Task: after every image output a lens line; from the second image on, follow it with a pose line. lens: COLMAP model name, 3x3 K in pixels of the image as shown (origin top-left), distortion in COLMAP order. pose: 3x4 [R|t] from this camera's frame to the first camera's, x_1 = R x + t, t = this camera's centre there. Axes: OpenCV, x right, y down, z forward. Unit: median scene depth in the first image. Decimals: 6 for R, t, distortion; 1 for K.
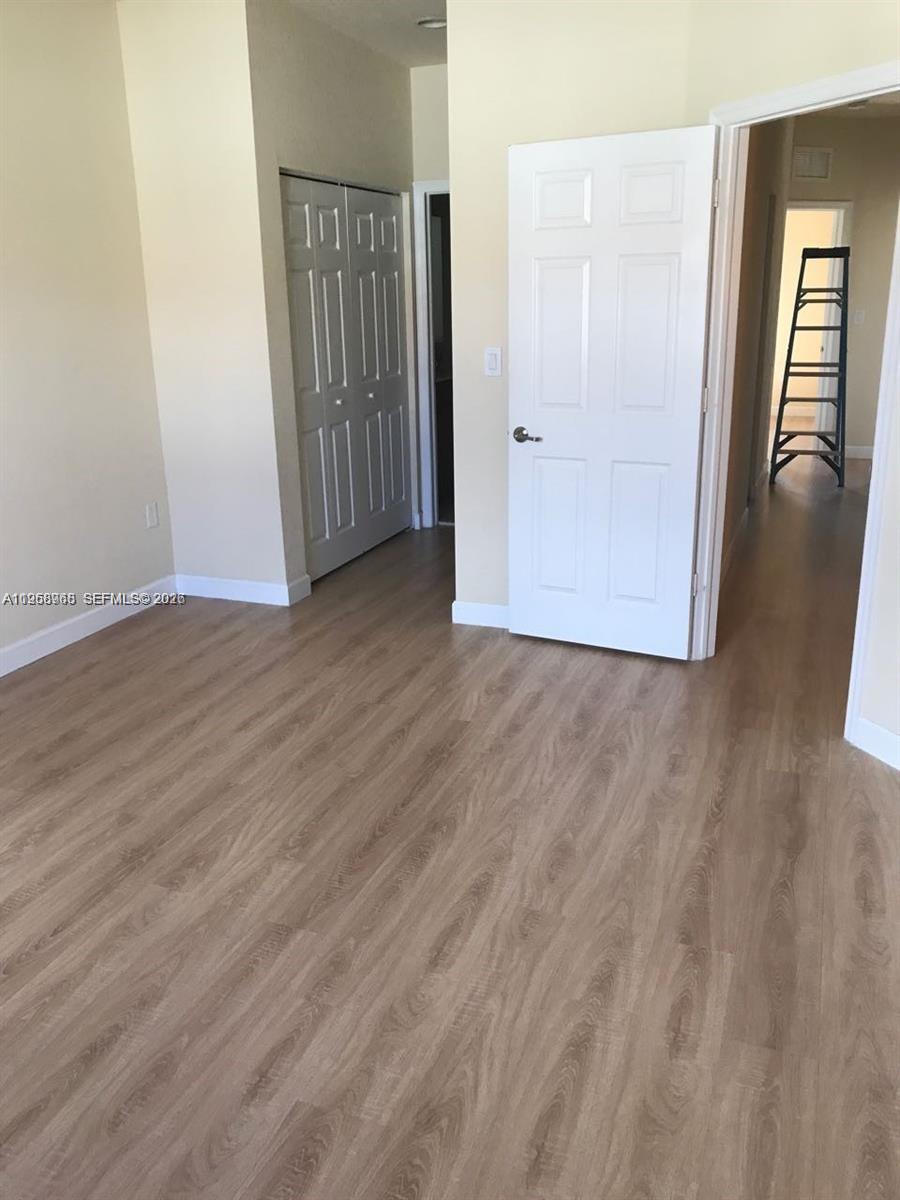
lens RADIAL K [[998.7, 0, 451.0], [0, 998.7, 600.2], [0, 0, 1]] dist [0.010986, -0.000302]
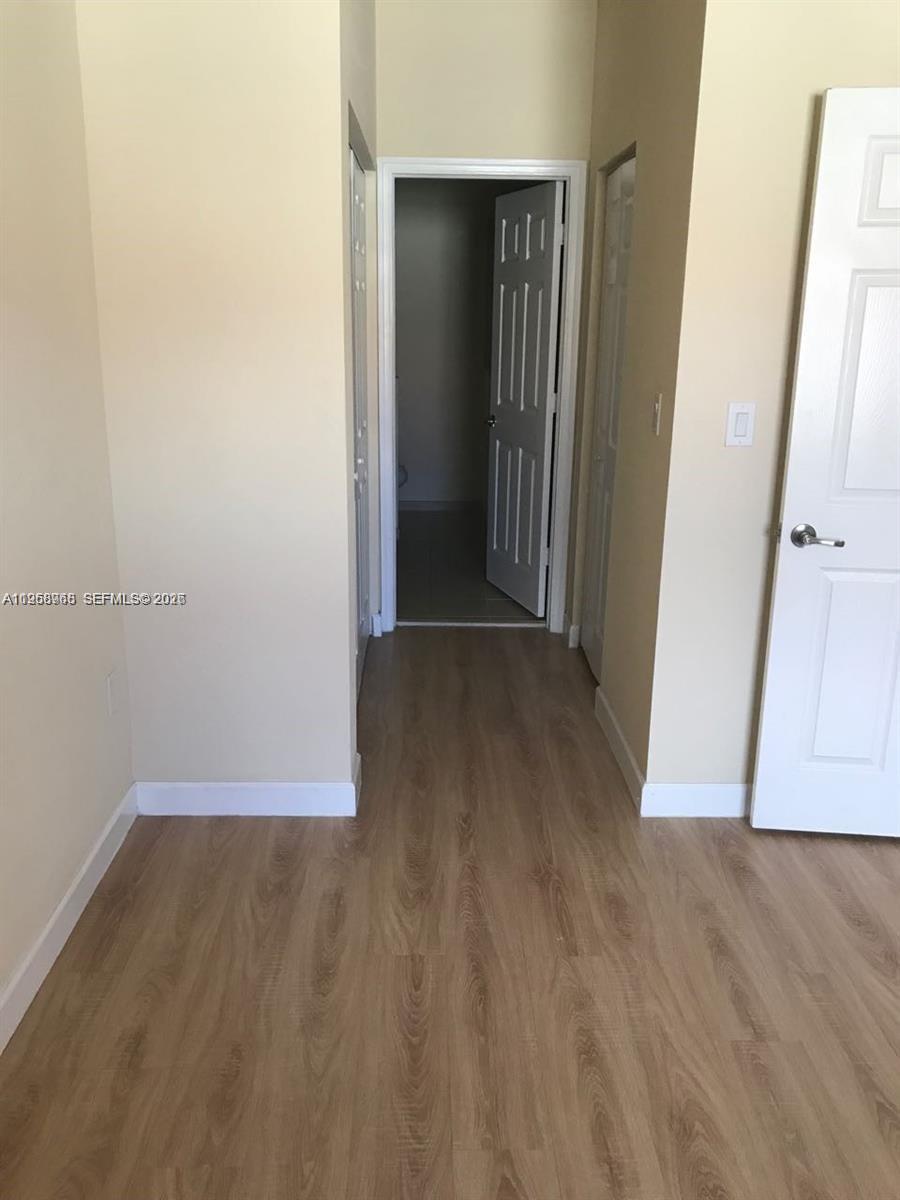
lens RADIAL K [[998.7, 0, 448.2], [0, 998.7, 599.2], [0, 0, 1]] dist [0.010986, -0.000302]
pose [[0.929276, -0.081414, 0.360303, -0.343072], [0.087153, 0.996195, 0.000321, -0.131197], [-0.358958, 0.031103, 0.932835, 0.428903]]
